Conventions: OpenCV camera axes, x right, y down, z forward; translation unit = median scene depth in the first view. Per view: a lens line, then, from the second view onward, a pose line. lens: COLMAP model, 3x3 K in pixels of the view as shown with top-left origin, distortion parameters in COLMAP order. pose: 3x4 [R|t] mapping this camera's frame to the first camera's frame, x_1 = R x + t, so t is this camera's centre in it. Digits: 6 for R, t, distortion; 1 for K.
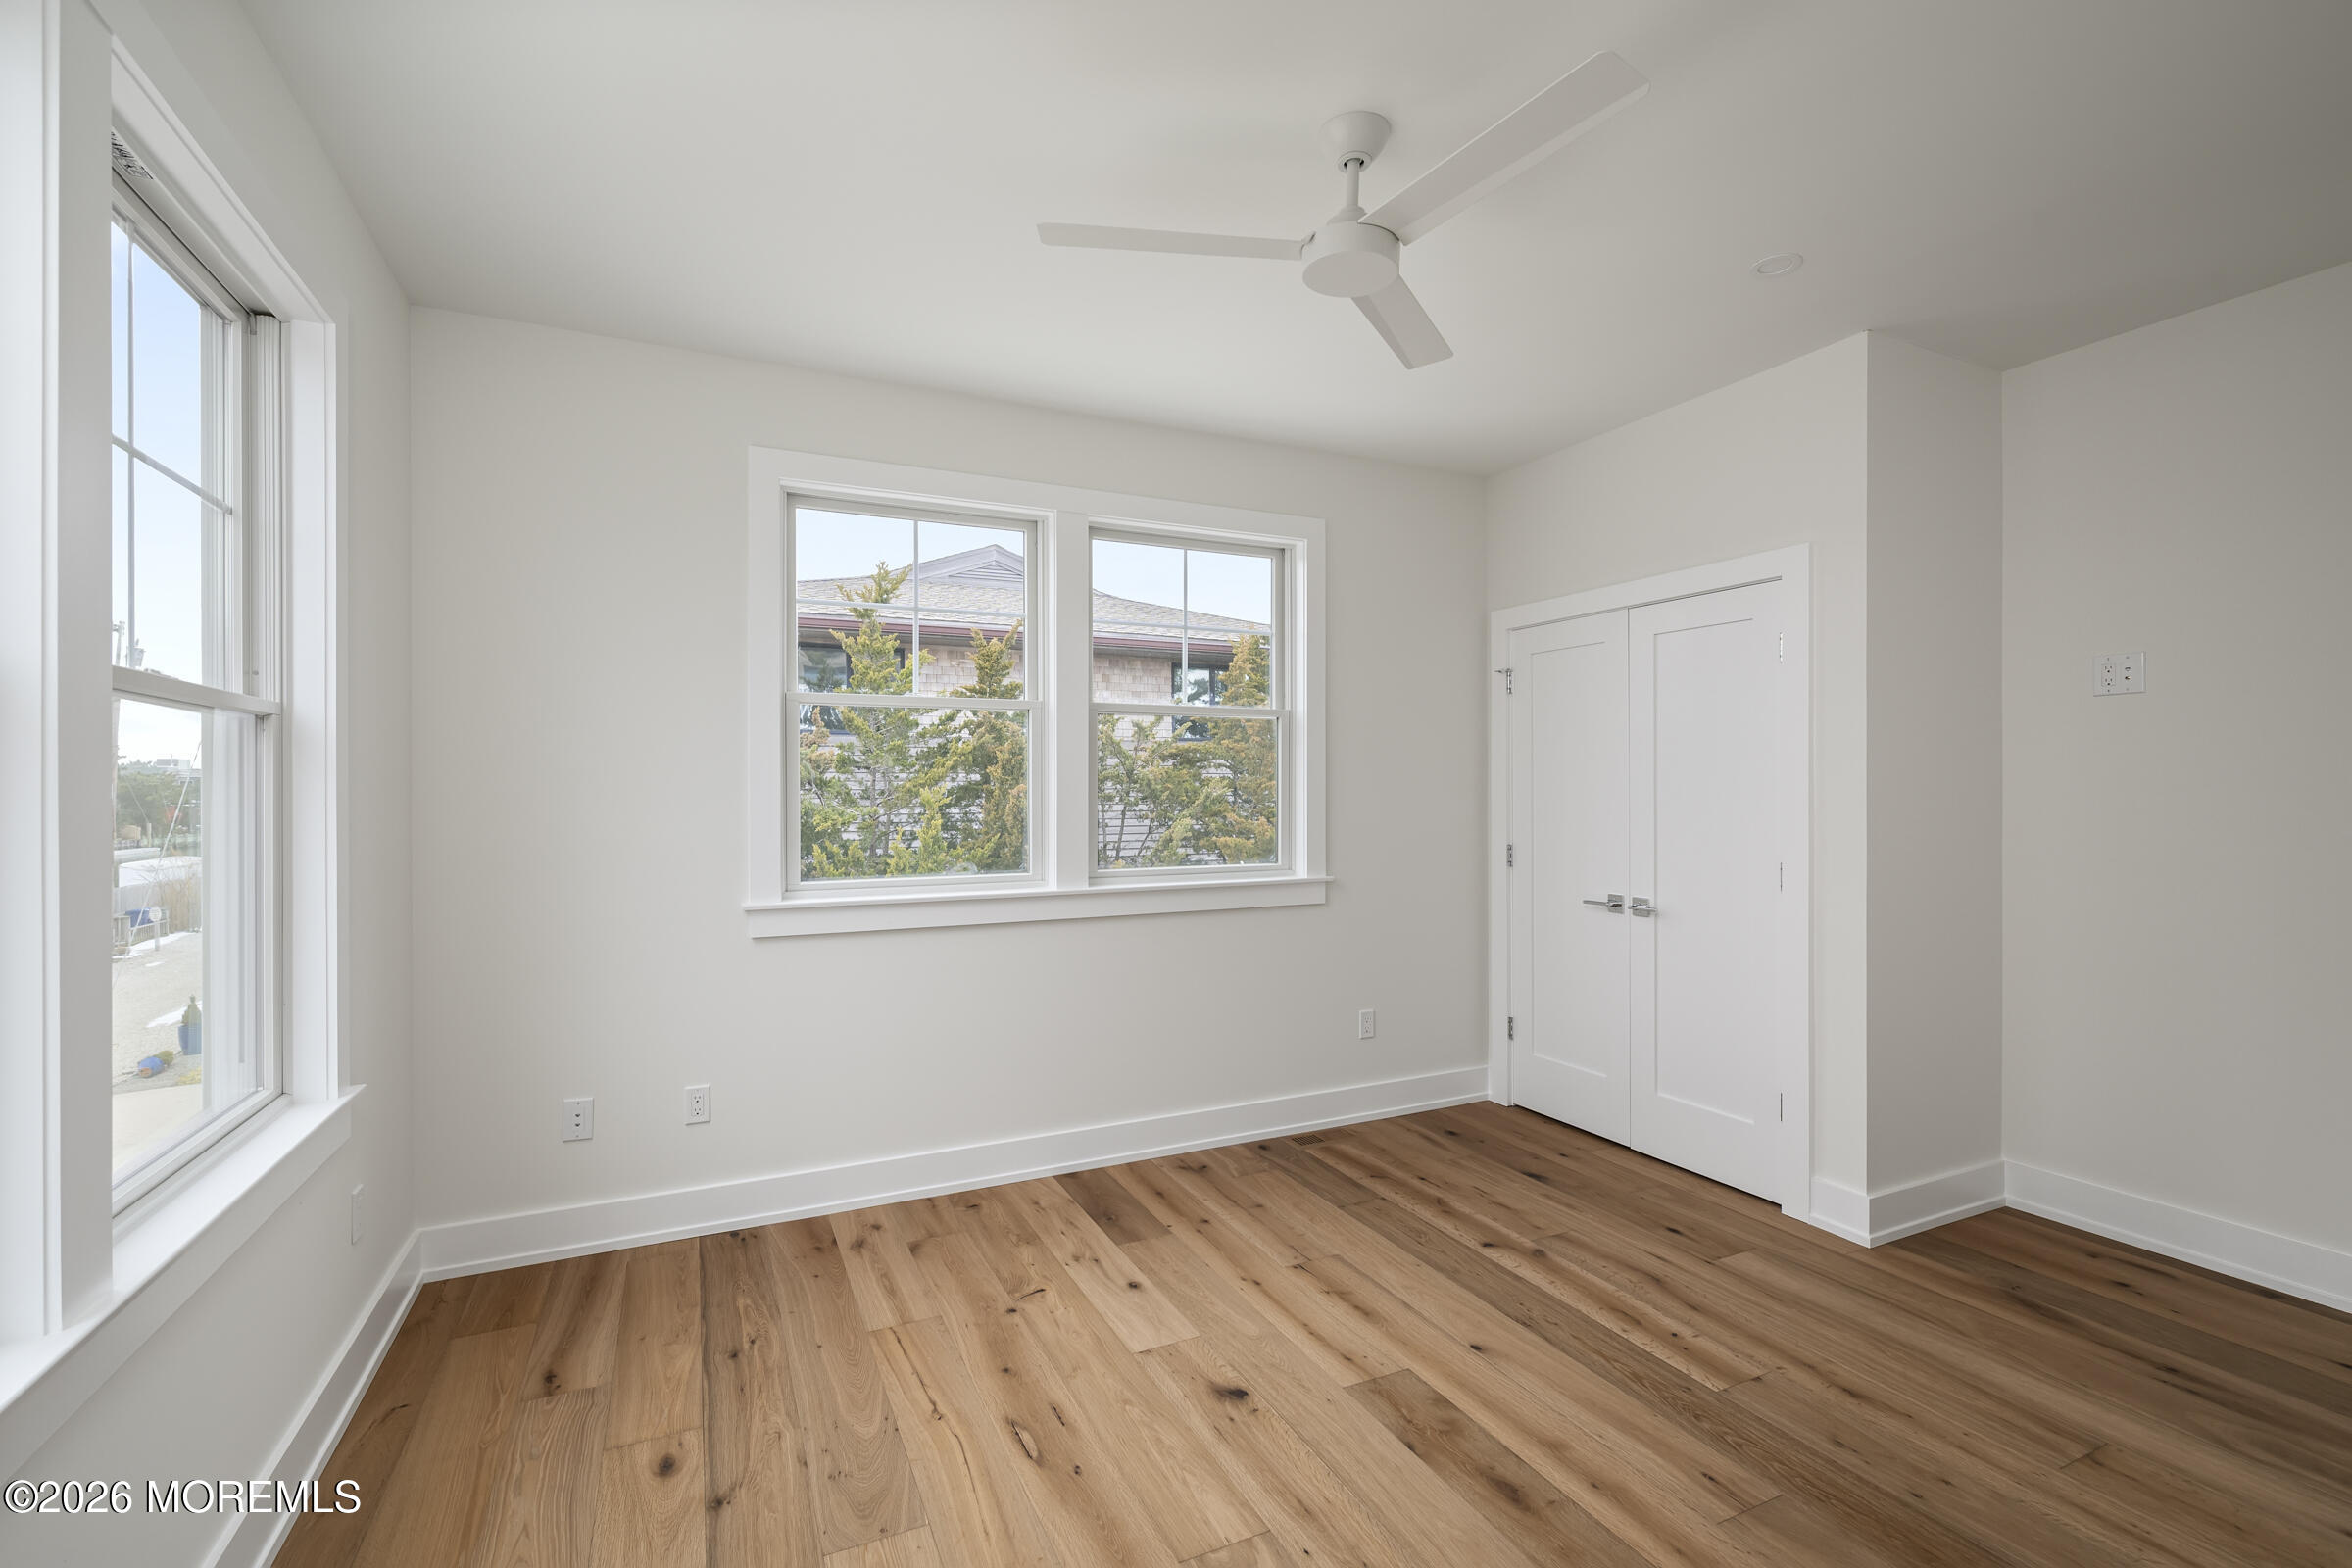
lens RADIAL K [[1044.1, 0, 1171.6], [0, 1044.1, 790.1], [0, 0, 1]] dist [0.004318, -0.001852]
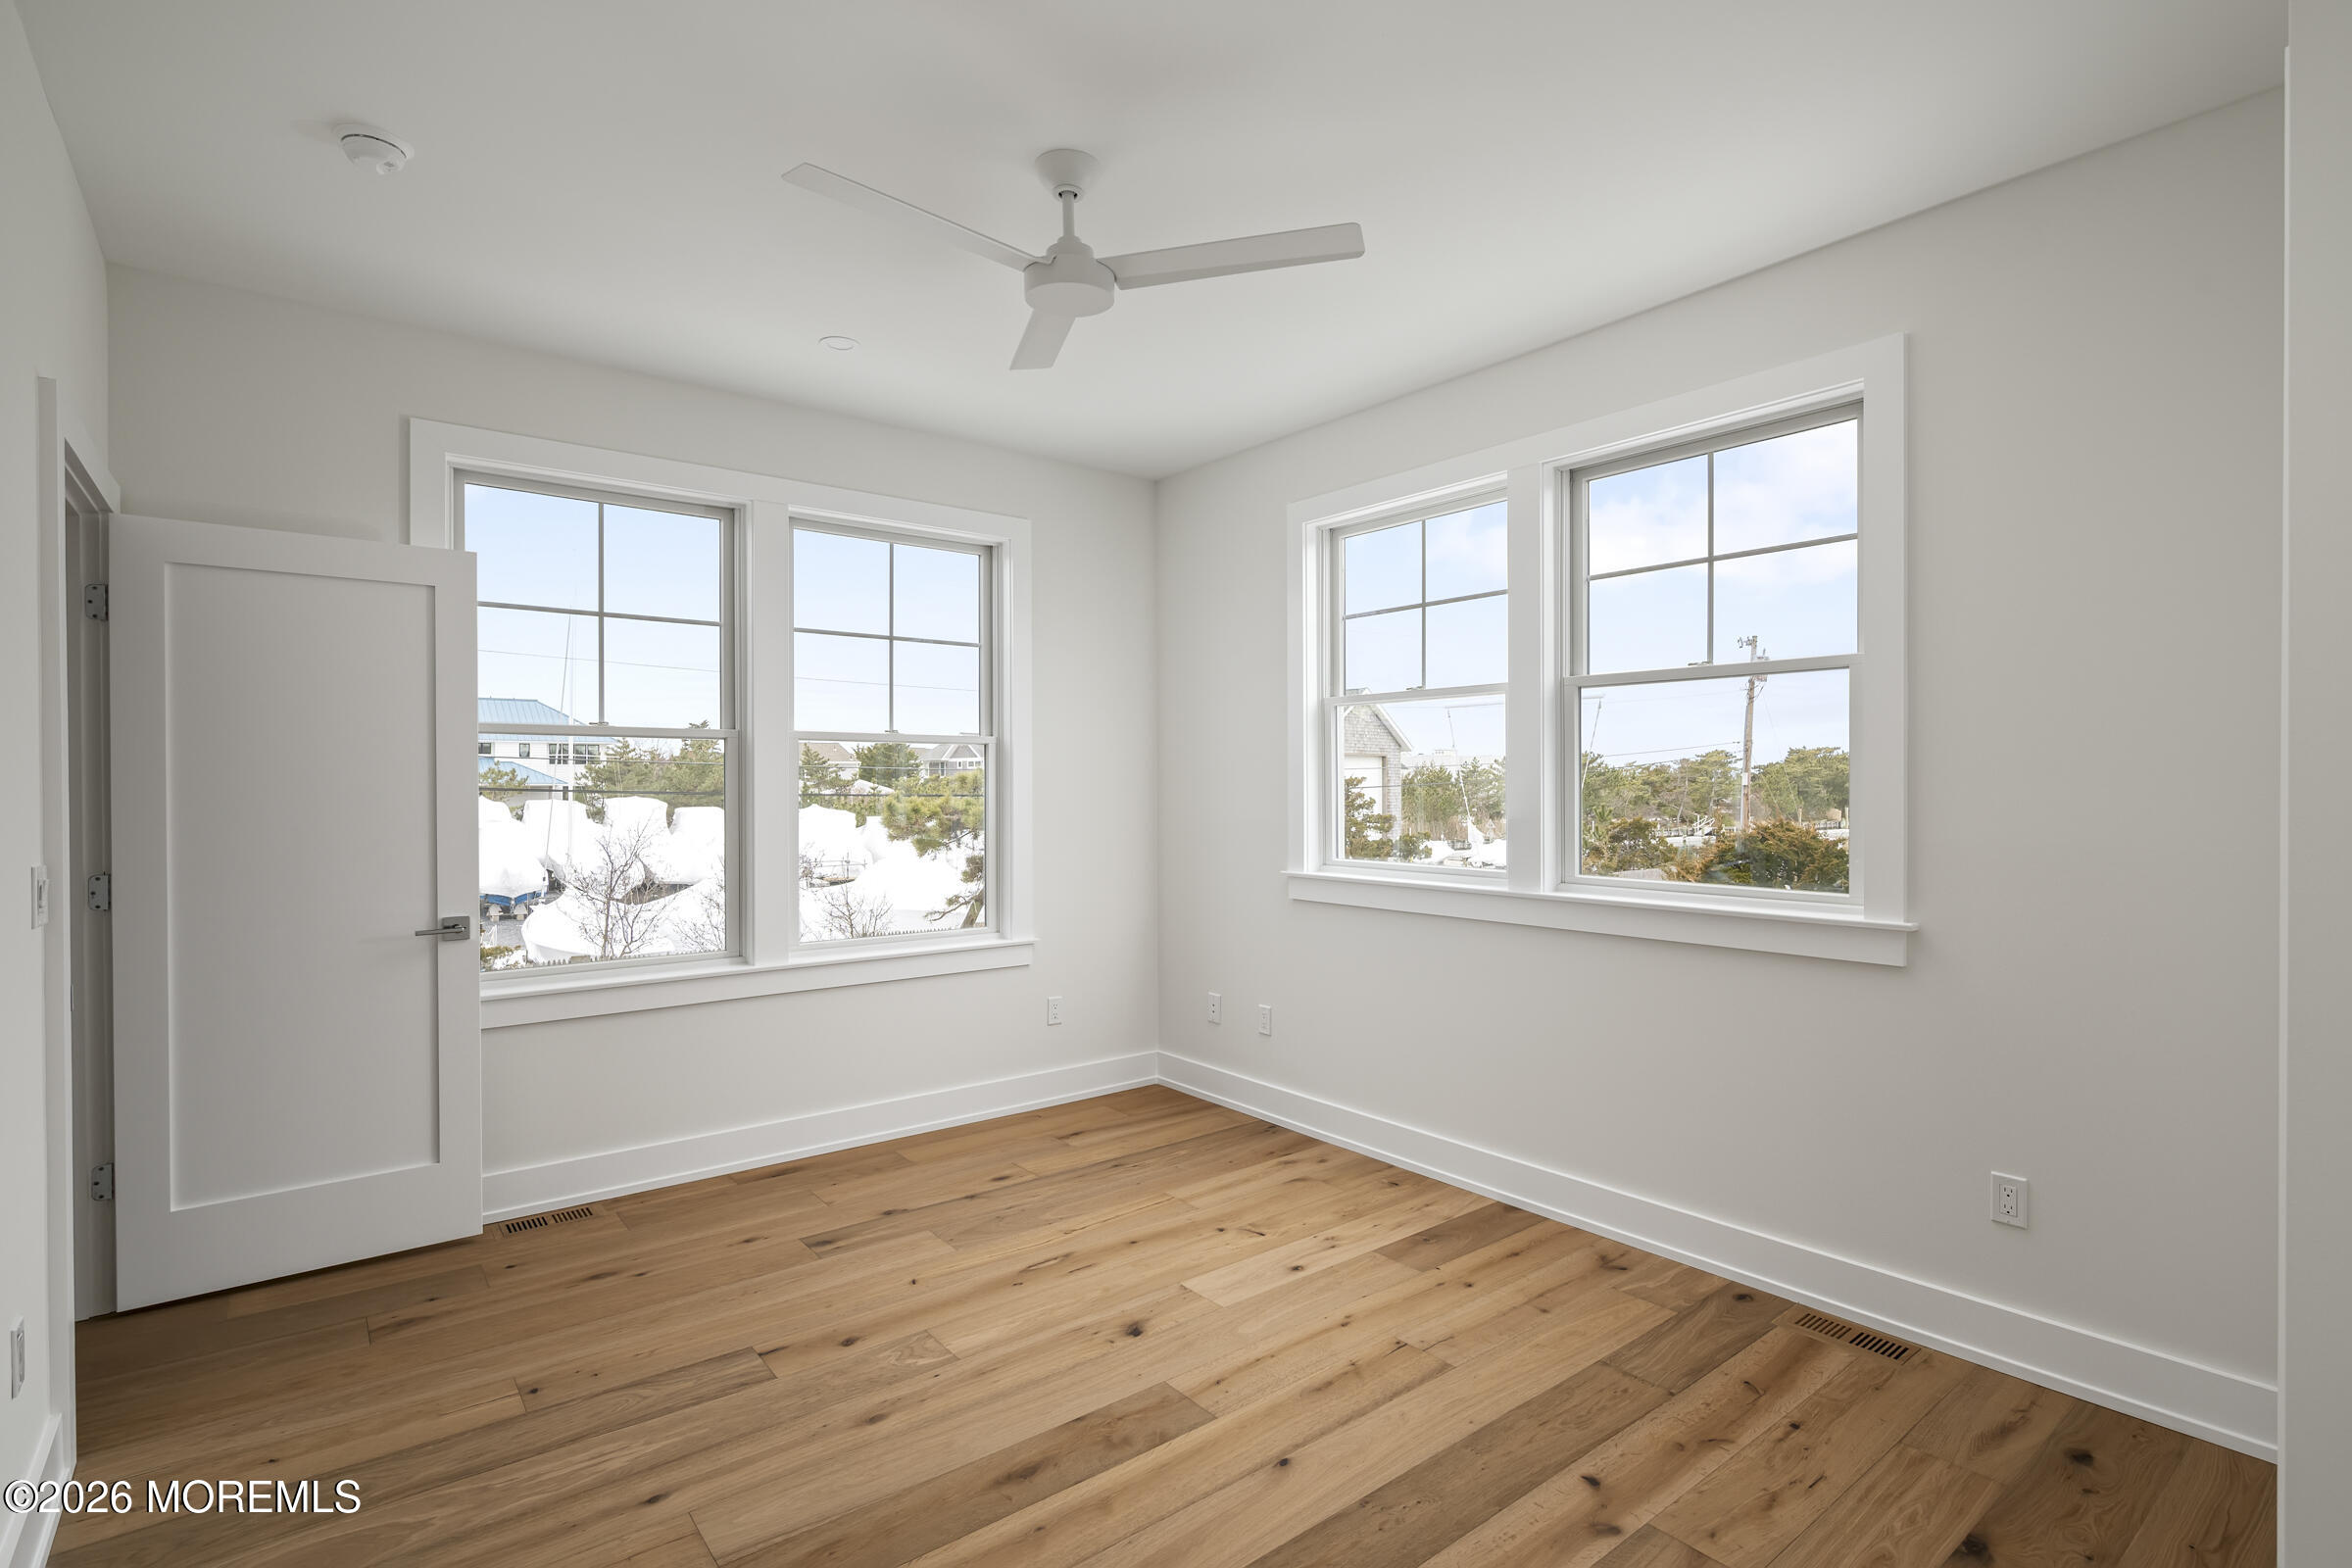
lens RADIAL K [[1133.4, 0, 1168.1], [0, 1133.4, 785.4], [0, 0, 1]] dist [-0.003692, -0.000247]
pose [[0.211794, 0.004609, -0.977304, 0.927036], [0.002747, 0.999982, 0.005311, -0.002257], [0.977311, -0.003810, 0.211777, 0.590980]]
